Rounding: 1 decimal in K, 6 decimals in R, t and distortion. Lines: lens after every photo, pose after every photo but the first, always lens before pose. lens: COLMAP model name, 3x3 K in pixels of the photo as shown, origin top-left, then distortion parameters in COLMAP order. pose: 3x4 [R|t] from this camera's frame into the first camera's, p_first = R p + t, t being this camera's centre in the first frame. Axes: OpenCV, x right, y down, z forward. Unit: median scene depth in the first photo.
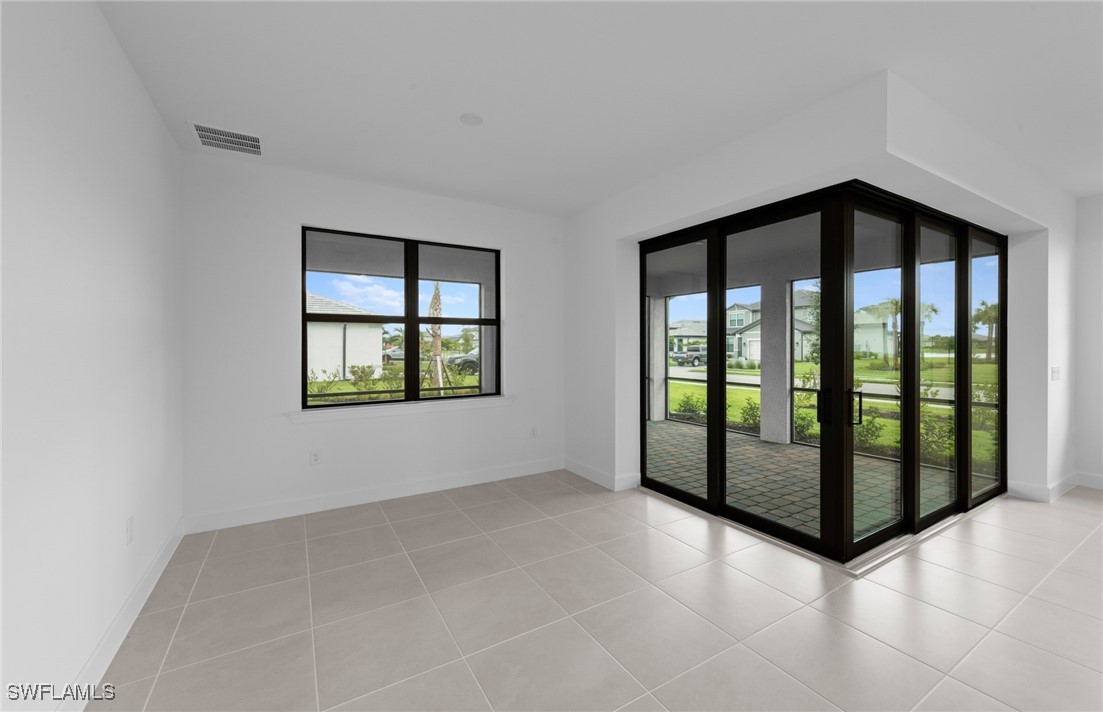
lens RADIAL K [[427.8, 0, 553.6], [0, 427.8, 350.2], [0, 0, 1]] dist [0.004436, 0.000014]
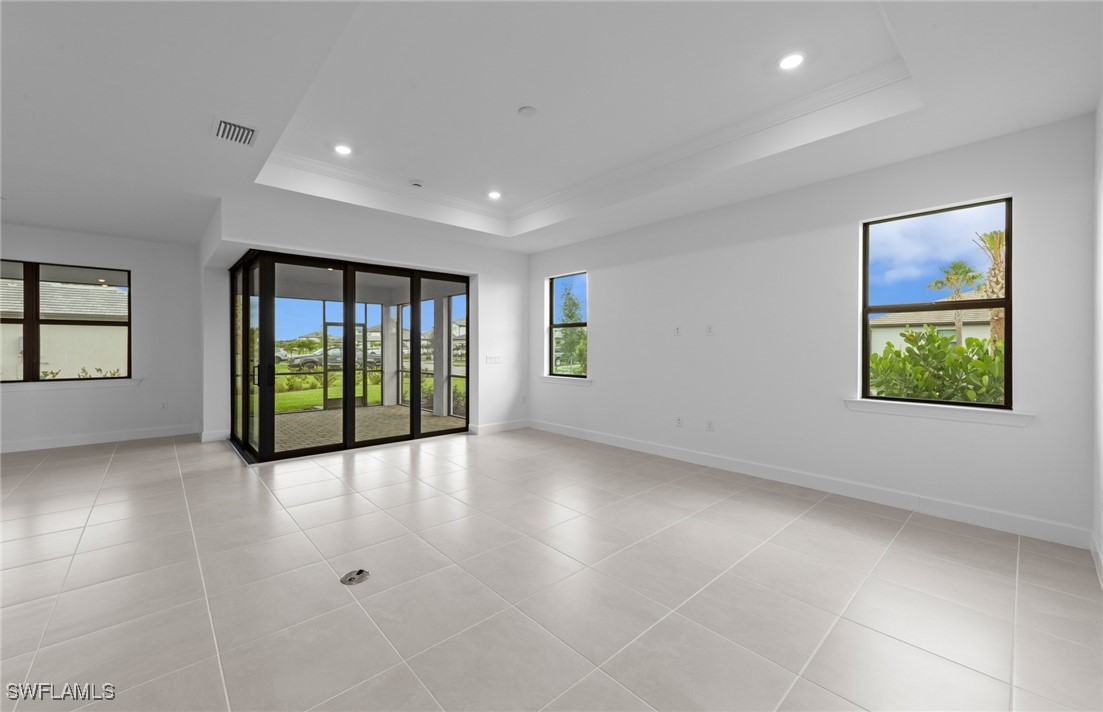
lens RADIAL K [[427.8, 0, 551.2], [0, 427.8, 352.1], [0, 0, 1]] dist [0.004436, 0.000014]
pose [[0.979844, 0.000721, 0.199763, 0.894673], [-0.000750, 1.000000, 0.000072, 0.022218], [-0.199763, -0.000221, 0.979844, -0.583220]]
